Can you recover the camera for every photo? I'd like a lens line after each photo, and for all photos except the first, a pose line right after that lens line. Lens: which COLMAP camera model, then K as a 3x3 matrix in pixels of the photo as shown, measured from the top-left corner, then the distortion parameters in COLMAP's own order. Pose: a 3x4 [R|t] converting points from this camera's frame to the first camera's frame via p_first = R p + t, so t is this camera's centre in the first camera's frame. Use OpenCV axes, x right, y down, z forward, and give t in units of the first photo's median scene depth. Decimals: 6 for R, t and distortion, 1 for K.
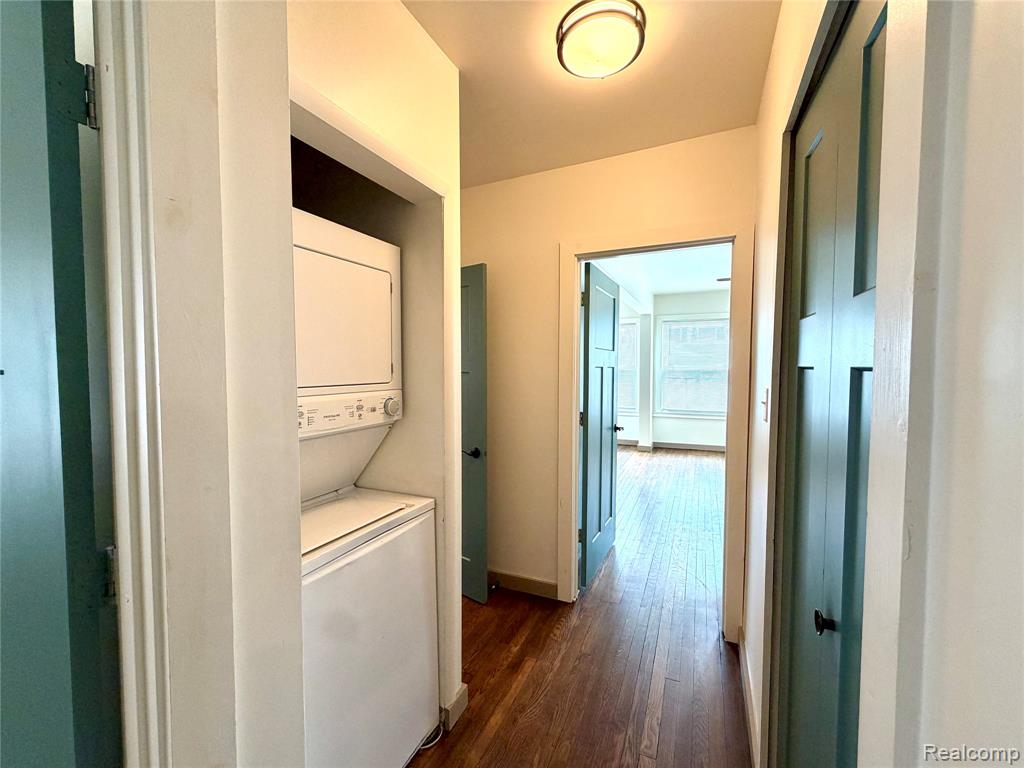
lens RADIAL K [[407.0, 0, 513.3], [0, 407.0, 388.6], [0, 0, 1]] dist [-0.000088, 0.000130]
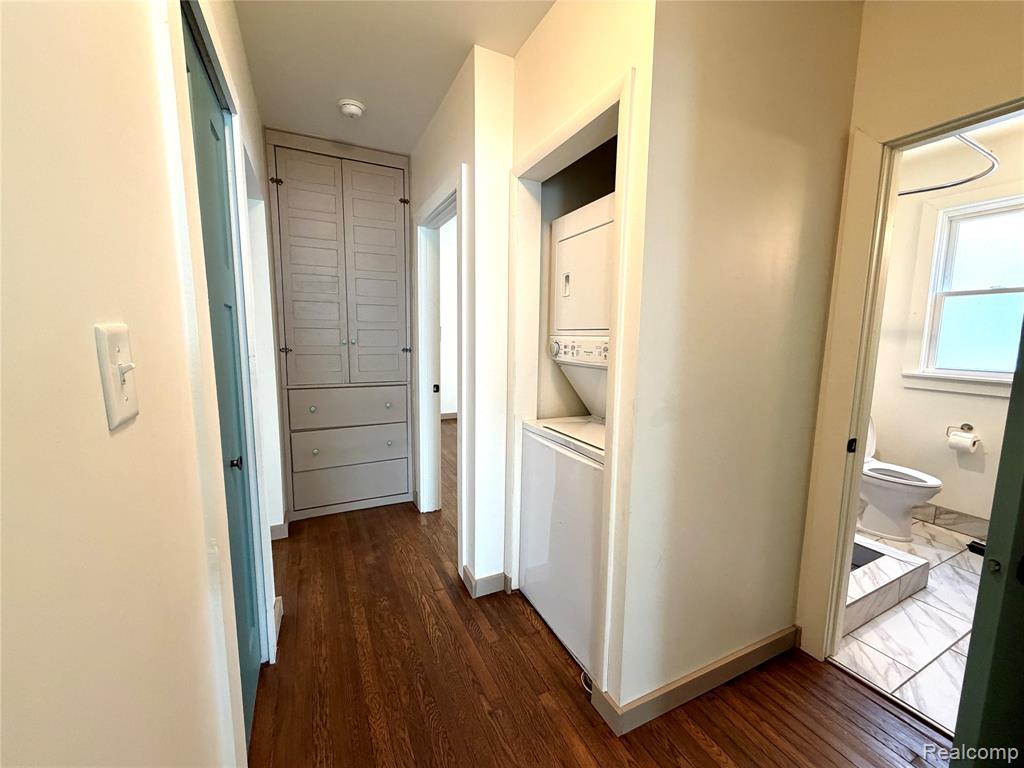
lens RADIAL K [[407.0, 0, 510.4], [0, 407.0, 378.1], [0, 0, 1]] dist [-0.000088, 0.000130]
pose [[-0.627899, 0.088086, -0.773294, 0.708044], [-0.044830, 0.987832, 0.148925, -0.034061], [0.777003, 0.128177, -0.616309, 1.522094]]
